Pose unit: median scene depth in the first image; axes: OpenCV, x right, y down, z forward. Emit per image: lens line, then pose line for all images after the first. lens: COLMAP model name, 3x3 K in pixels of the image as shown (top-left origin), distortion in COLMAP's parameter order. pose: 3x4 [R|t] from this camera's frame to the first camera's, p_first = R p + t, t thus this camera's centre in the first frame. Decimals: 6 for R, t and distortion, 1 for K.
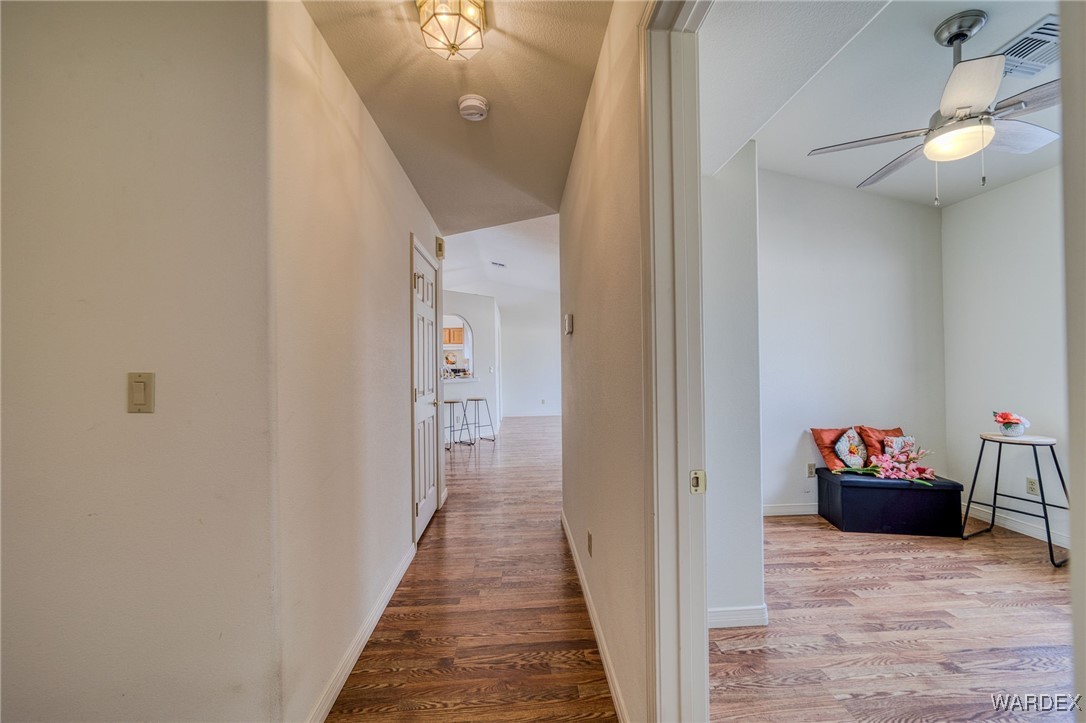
lens RADIAL K [[416.1, 0, 546.1], [0, 416.1, 364.5], [0, 0, 1]] dist [-0.002448, -0.000174]
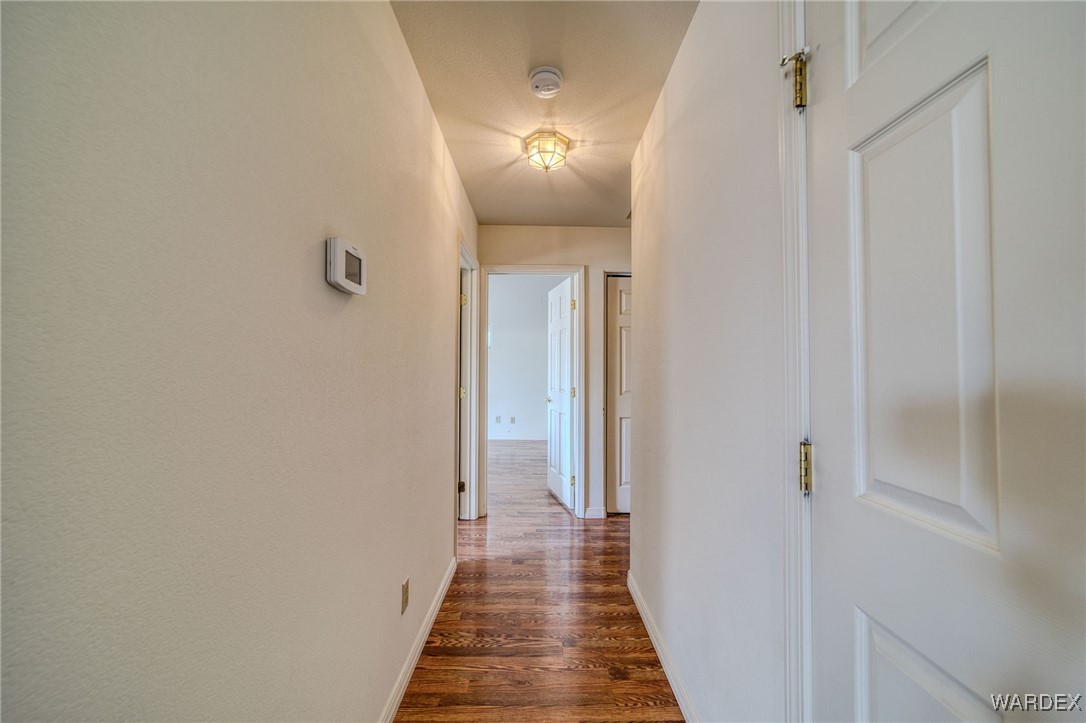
lens RADIAL K [[416.1, 0, 540.5], [0, 416.1, 361.4], [0, 0, 1]] dist [-0.002448, -0.000174]
pose [[-0.998175, 0.007794, 0.059881, -0.231047], [0.006193, 0.999620, -0.026874, 0.010512], [-0.060068, -0.026454, -0.997844, 2.054190]]
